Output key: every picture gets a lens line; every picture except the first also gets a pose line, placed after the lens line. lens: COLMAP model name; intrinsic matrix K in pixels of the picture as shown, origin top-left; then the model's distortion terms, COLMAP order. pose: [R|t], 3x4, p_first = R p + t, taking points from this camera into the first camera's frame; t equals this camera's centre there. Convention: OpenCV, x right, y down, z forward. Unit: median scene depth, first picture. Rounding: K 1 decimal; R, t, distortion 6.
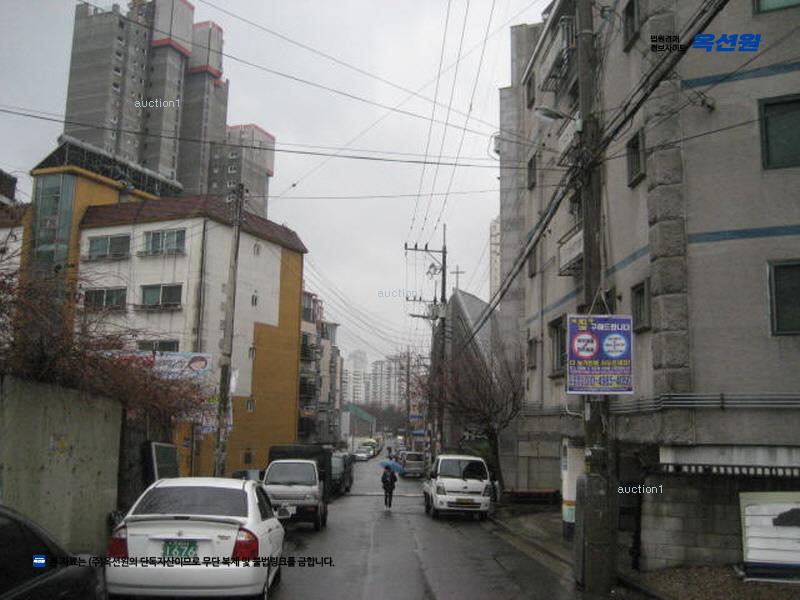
lens RADIAL K [[845.9, 0, 405.3], [0, 845.9, 299.3], [0, 0, 1]] dist [-0.151289, 0.218269]
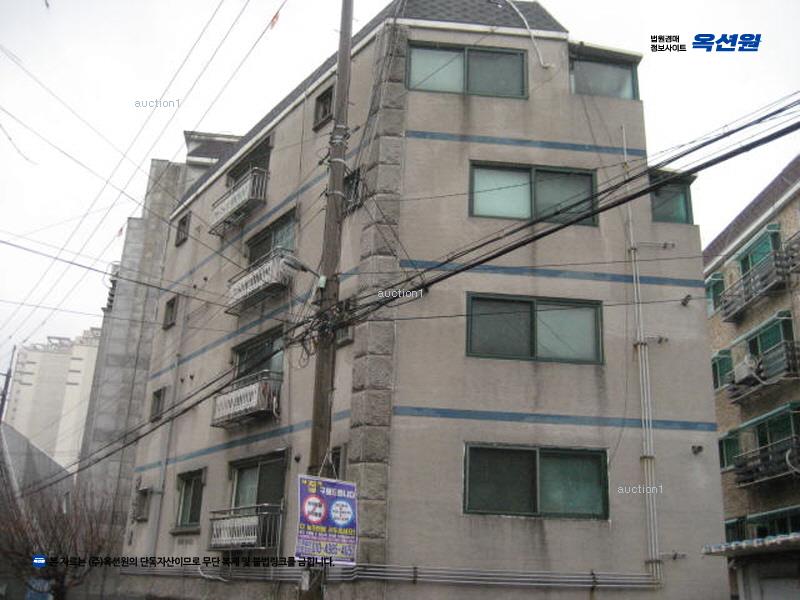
lens RADIAL K [[845.9, 0, 405.3], [0, 845.9, 299.3], [0, 0, 1]] dist [-0.151289, 0.218269]
pose [[0.837864, 0.200108, 0.507879, -0.207097], [-0.105939, 0.972305, -0.208325, 0.009115], [-0.535501, 0.120744, 0.835859, 0.111449]]
